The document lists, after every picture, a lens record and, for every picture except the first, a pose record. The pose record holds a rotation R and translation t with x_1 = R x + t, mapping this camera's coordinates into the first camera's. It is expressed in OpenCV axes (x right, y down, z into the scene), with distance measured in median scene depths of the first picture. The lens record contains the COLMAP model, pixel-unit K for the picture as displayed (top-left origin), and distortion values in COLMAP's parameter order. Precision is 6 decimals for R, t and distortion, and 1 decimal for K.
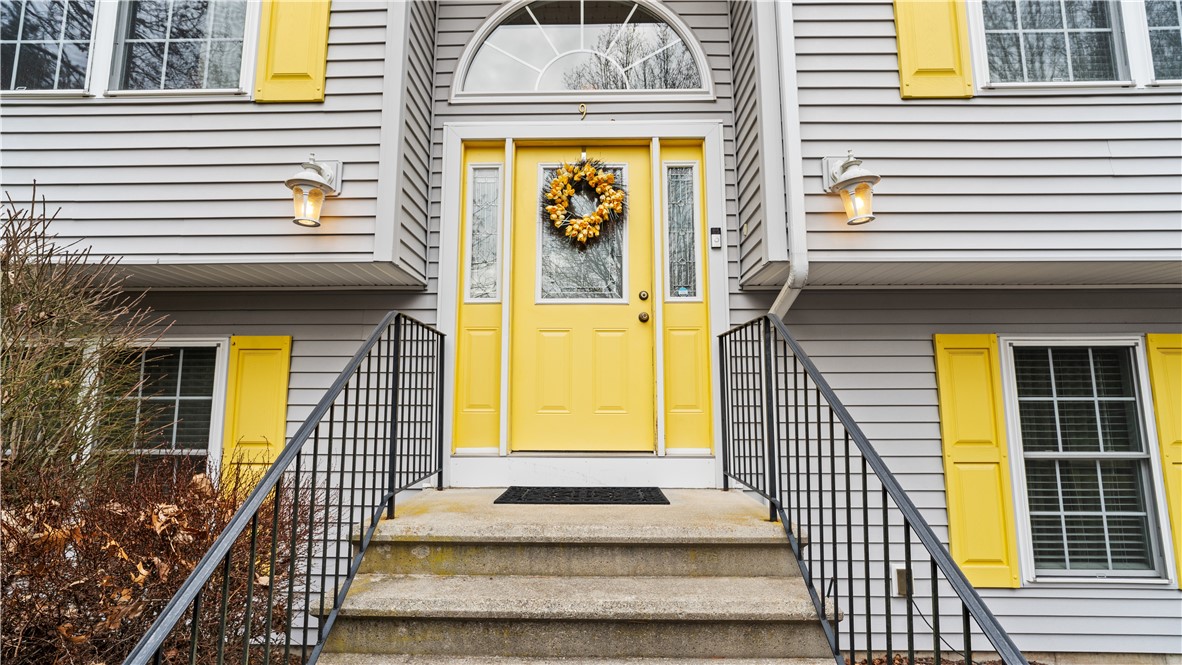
lens RADIAL K [[553.1, 0, 585.5], [0, 553.1, 335.2], [0, 0, 1]] dist [-0.025111, 0.014221]
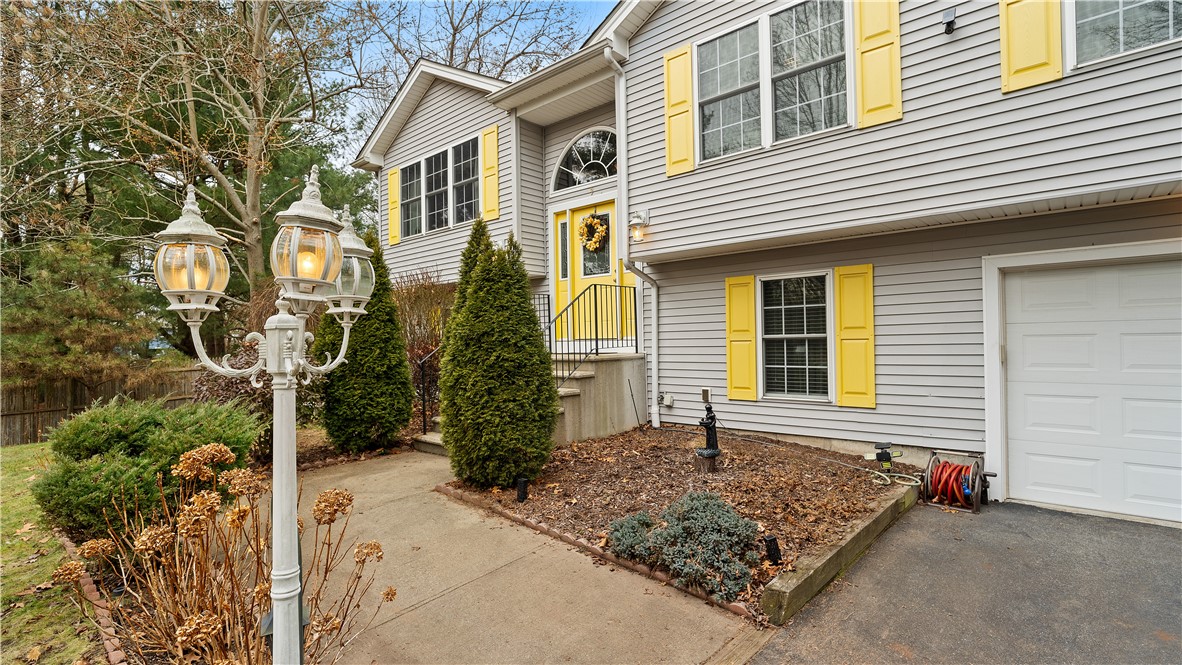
lens RADIAL K [[553.1, 0, 585.5], [0, 553.1, 335.2], [0, 0, 1]] dist [-0.025111, 0.014221]
pose [[0.758848, -0.020576, -0.650943, 1.588376], [0.101458, 0.991033, 0.086951, -0.021764], [0.643317, -0.132026, 0.754130, -0.887586]]
